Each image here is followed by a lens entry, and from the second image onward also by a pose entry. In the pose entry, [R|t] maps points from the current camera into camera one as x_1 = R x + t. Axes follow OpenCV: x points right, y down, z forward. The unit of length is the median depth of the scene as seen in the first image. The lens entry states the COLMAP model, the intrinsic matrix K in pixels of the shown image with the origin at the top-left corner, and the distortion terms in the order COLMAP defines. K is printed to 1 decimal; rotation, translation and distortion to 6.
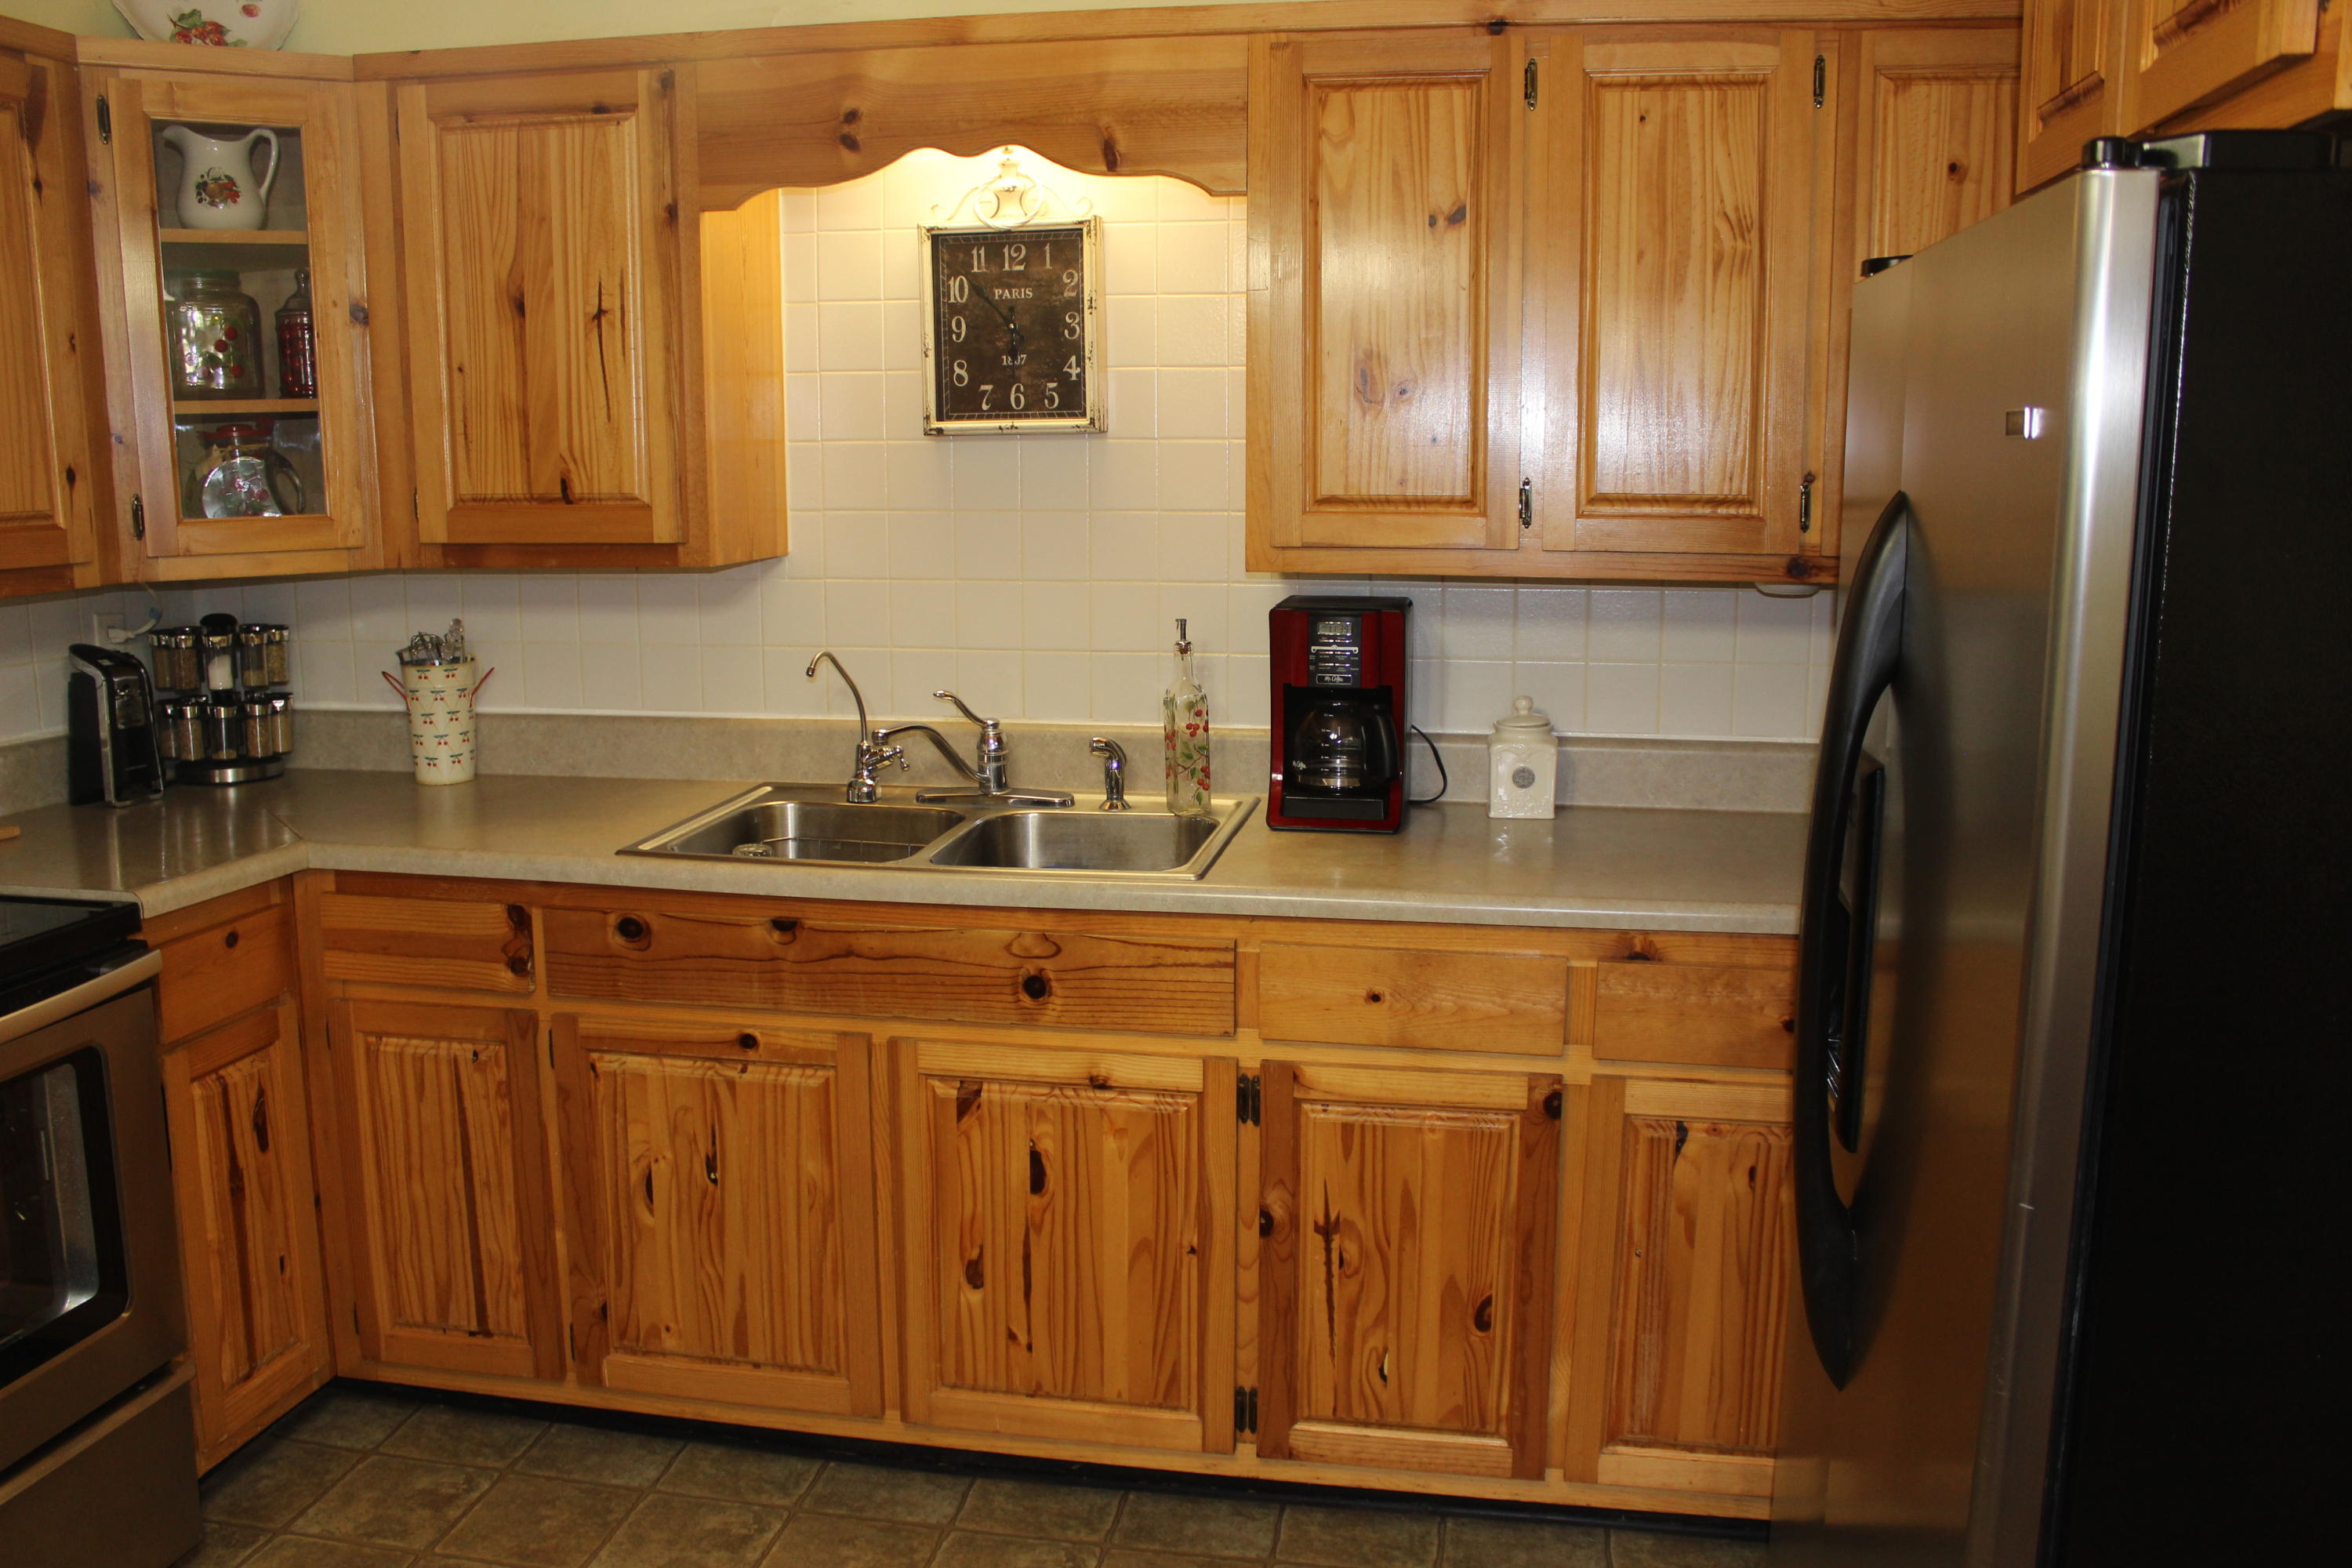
lens RADIAL K [[1973.2, 0, 1174.6], [0, 1973.2, 777.6], [0, 0, 1]] dist [-0.166589, 0.166554]
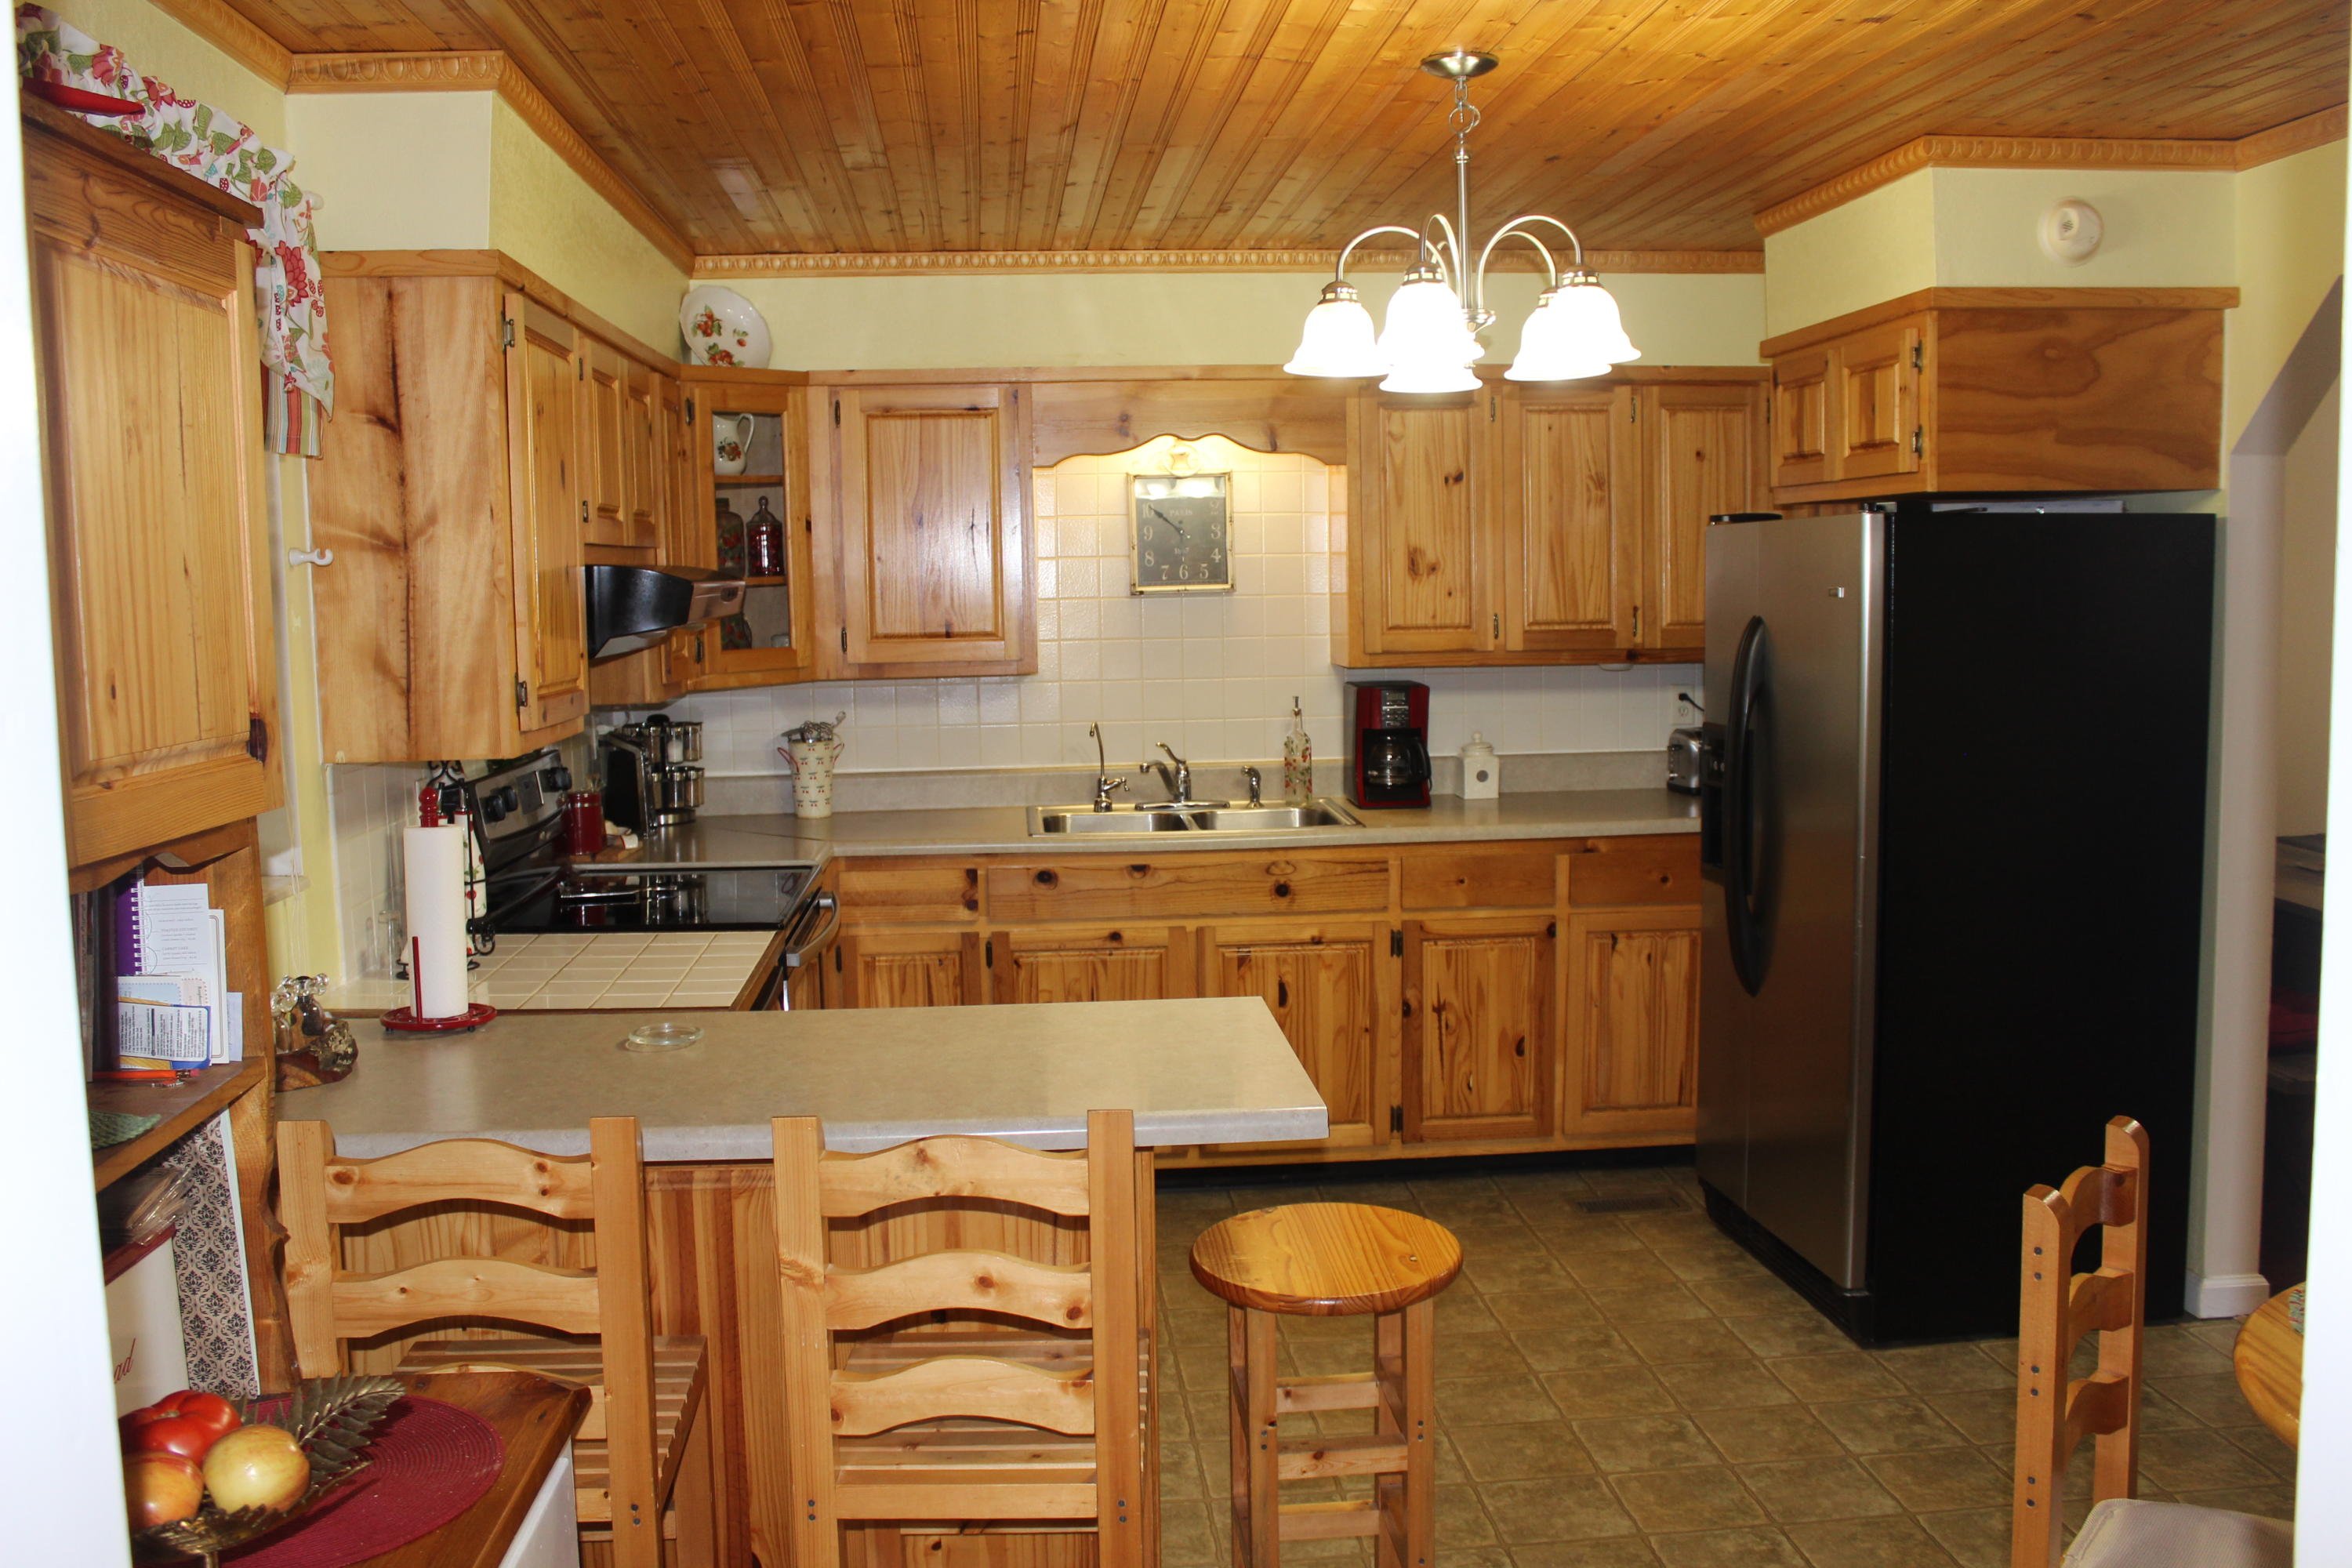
lens RADIAL K [[1973.2, 0, 1174.6], [0, 1973.2, 777.6], [0, 0, 1]] dist [-0.166589, 0.166554]
pose [[0.963640, -0.042229, 0.263845, -0.604576], [0.060109, 0.996383, -0.060062, 0.097454], [-0.260354, 0.073738, 0.962693, -0.713572]]
